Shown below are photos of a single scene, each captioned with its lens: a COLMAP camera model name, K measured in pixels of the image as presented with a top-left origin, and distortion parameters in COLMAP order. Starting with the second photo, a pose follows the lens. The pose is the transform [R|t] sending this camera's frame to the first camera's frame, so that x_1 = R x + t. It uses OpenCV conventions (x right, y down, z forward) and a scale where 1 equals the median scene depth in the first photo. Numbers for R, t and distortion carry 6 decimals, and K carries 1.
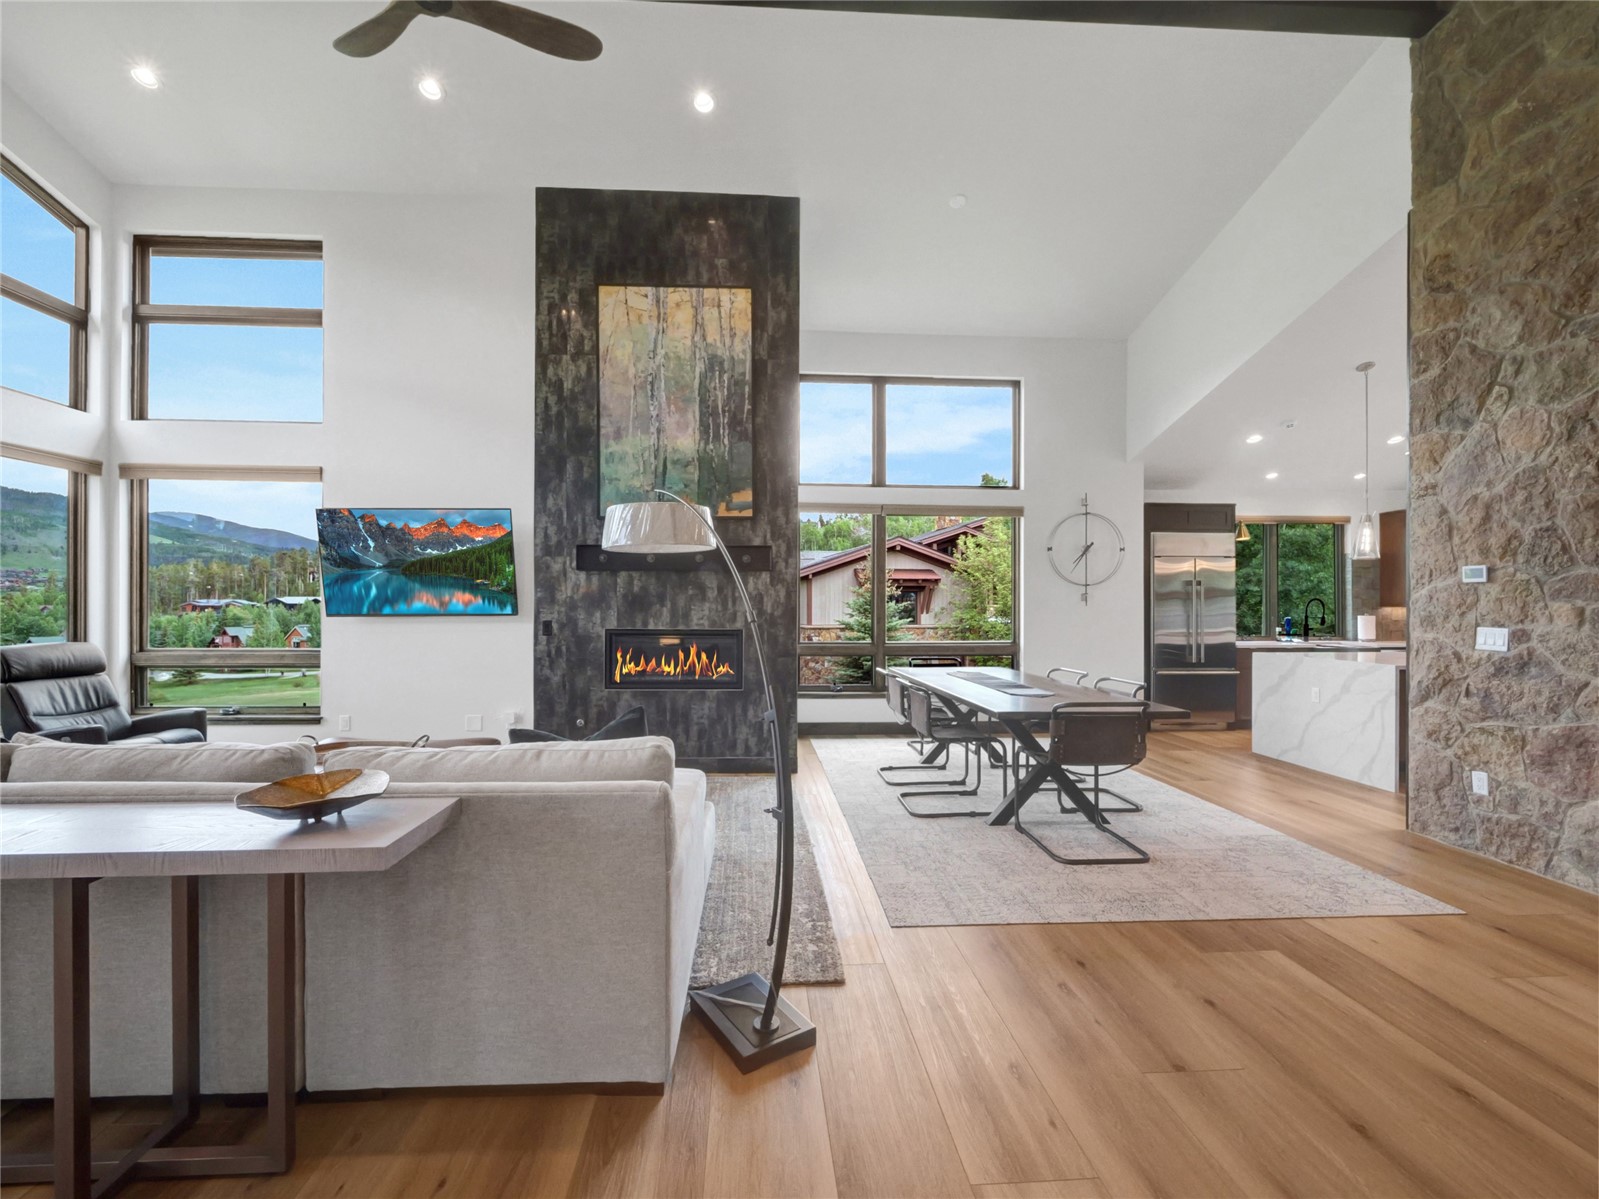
lens RADIAL K [[682.5, 0, 794.1], [0, 682.5, 612.5], [0, 0, 1]] dist [-0.001674, -0.000797]
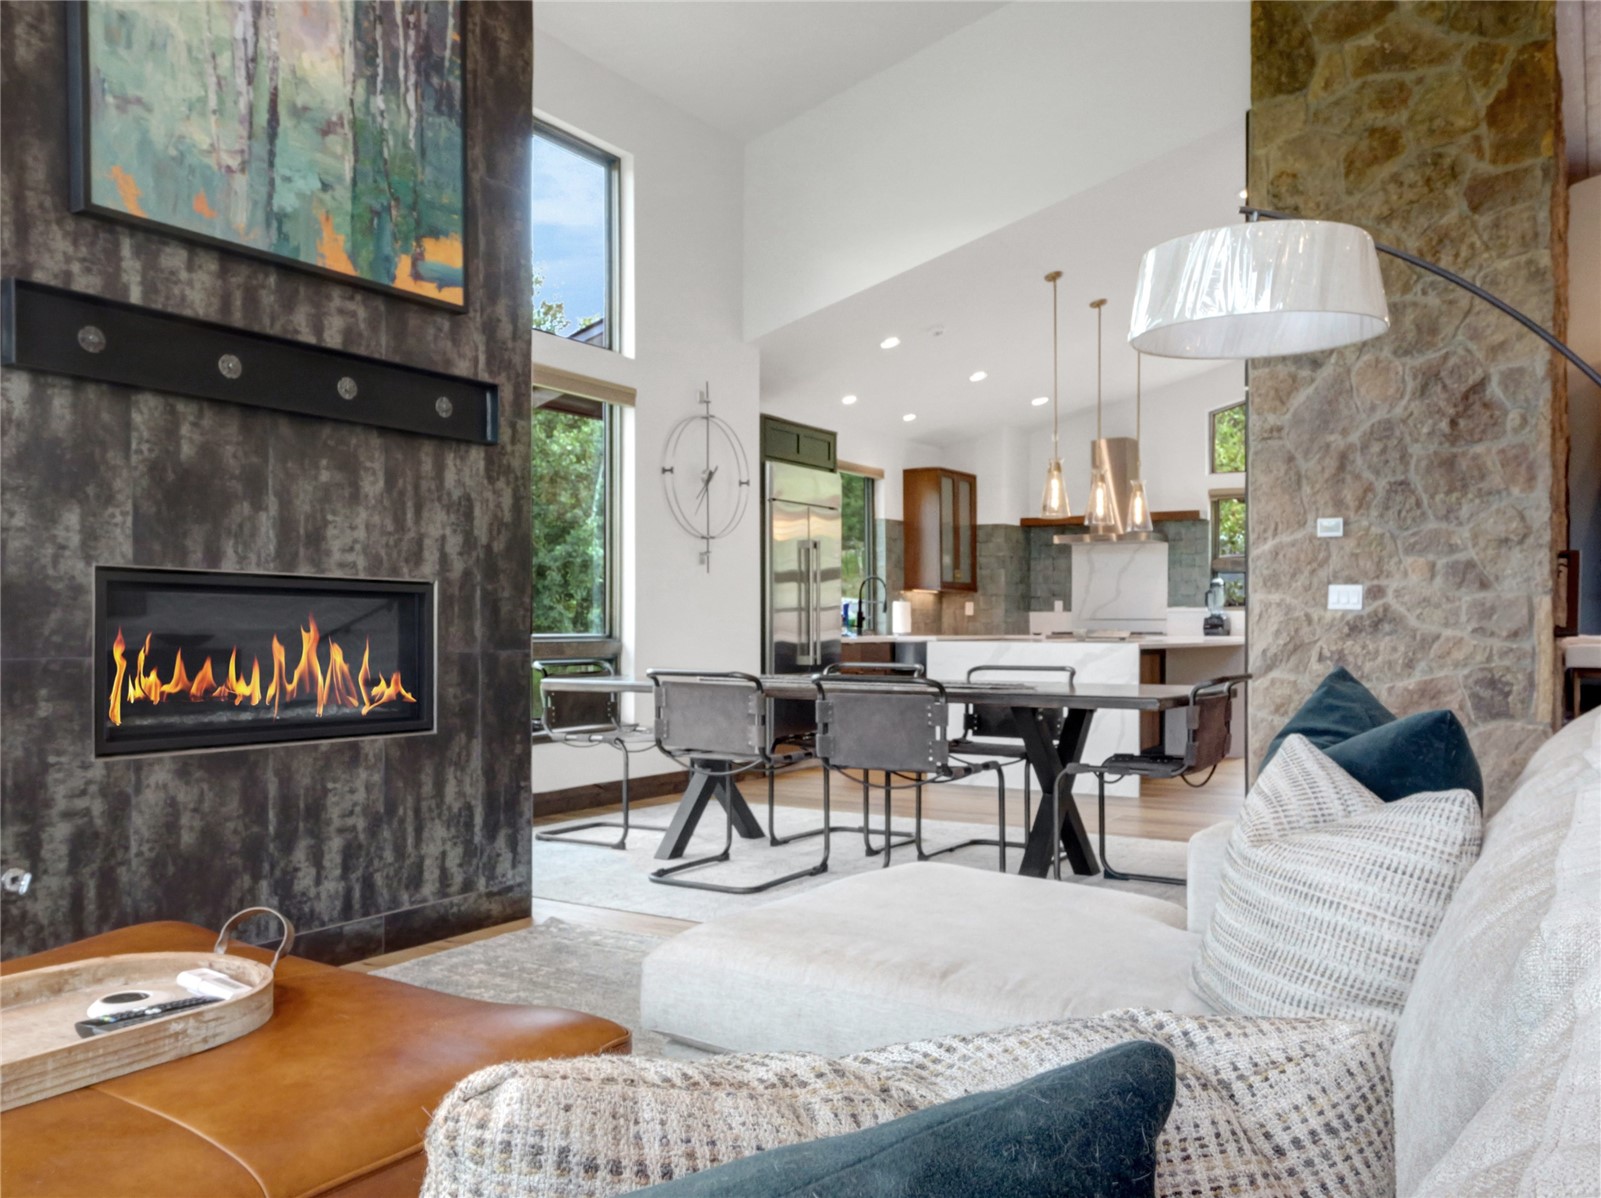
lens RADIAL K [[1272.2, 0, 802.0], [0, 1272.2, 611.9], [0, 0, 1]] dist [0.018545, 0.009870]
pose [[0.581895, 0.009740, 0.813205, -0.763248], [0.004520, 0.999874, -0.015210, 0.074941], [-0.813251, 0.012526, 0.581778, 0.528602]]
